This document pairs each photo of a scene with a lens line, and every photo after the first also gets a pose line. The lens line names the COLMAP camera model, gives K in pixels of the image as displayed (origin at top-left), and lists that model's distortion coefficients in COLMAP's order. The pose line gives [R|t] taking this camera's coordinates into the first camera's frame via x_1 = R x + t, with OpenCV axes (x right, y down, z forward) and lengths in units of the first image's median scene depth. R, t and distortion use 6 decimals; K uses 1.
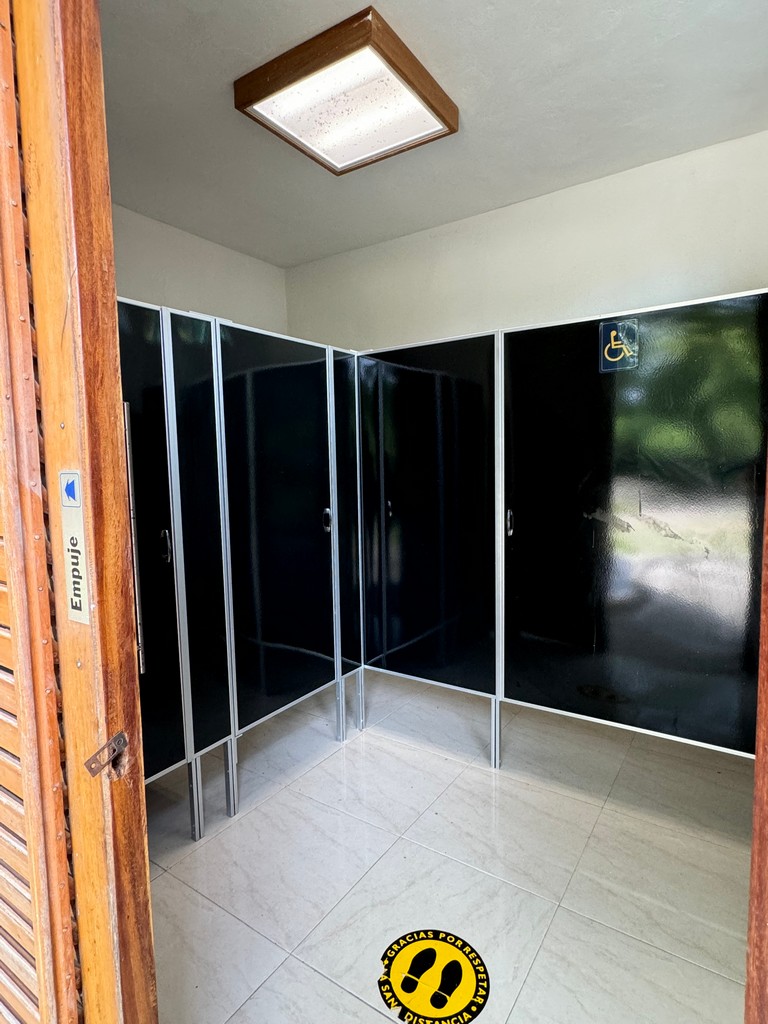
lens RADIAL K [[554.1, 0, 383.3], [0, 554.1, 512.4], [0, 0, 1]] dist [-0.019761, -0.000213]
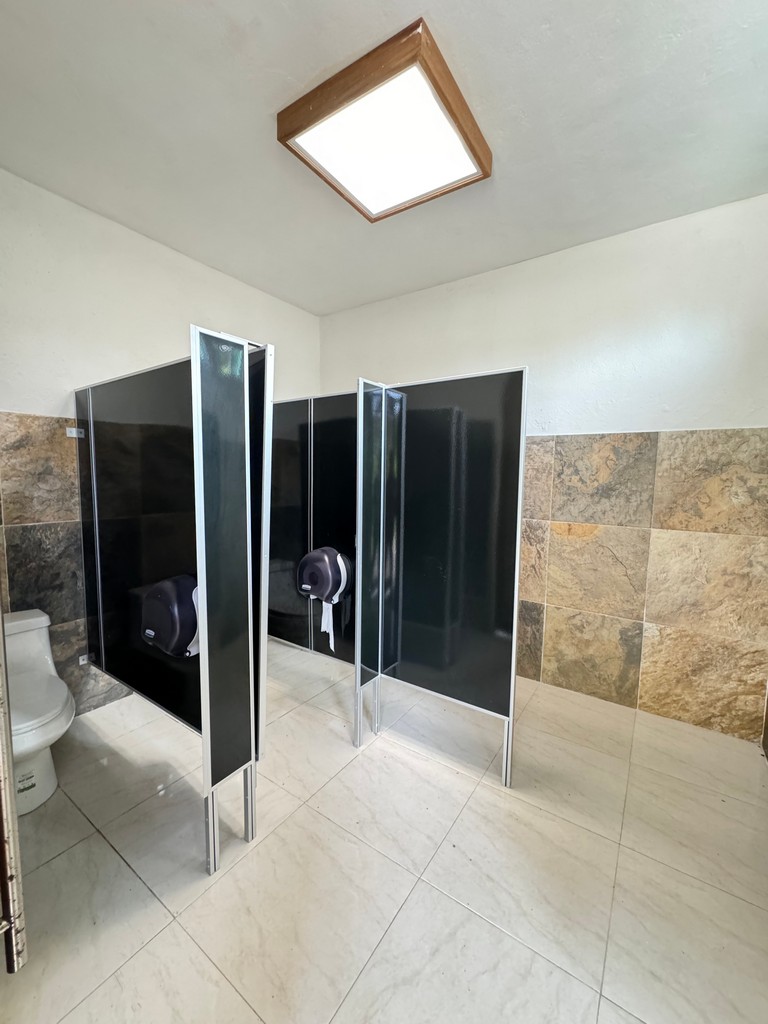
lens RADIAL K [[411.2, 0, 386.8], [0, 411.2, 511.1], [0, 0, 1]] dist [-0.012732, 0.000707]
pose [[0.999407, 0.034287, 0.003291, -0.046071], [-0.034274, 0.999405, -0.003889, -0.050298], [-0.003423, 0.003774, 0.999987, 0.242586]]
